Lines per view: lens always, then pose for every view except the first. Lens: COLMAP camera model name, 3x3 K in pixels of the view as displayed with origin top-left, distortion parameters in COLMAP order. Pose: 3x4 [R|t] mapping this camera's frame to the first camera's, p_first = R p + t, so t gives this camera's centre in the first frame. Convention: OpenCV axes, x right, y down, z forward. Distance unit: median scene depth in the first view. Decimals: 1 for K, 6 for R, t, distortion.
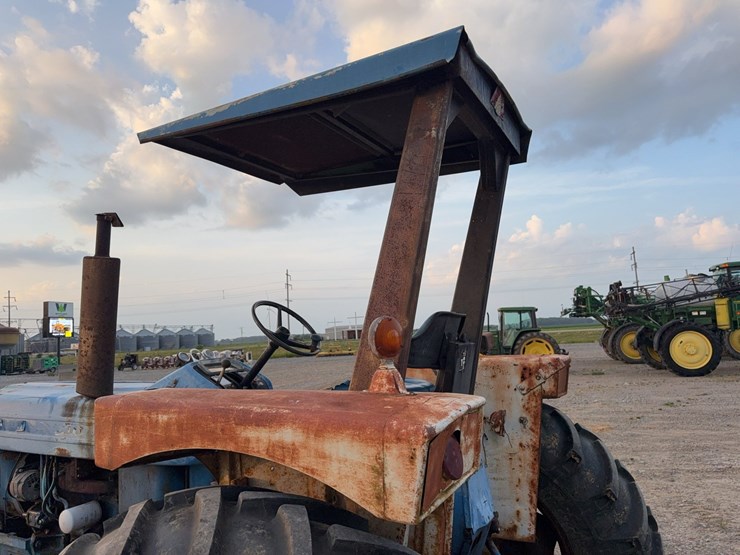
lens RADIAL K [[527.3, 0, 375.9], [0, 527.3, 265.6], [0, 0, 1]] dist [0.045669, -0.056694]
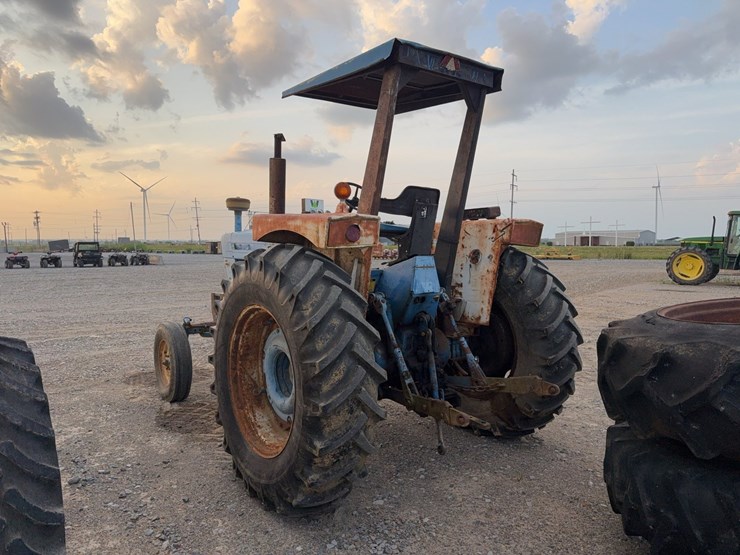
lens RADIAL K [[527.3, 0, 358.9], [0, 527.3, 265.4], [0, 0, 1]] dist [0.045669, -0.056694]
pose [[0.900310, 0.074567, -0.428815, 0.618372], [0.006062, 0.982972, 0.183658, 0.016481], [0.435208, -0.167948, 0.884527, -0.628666]]
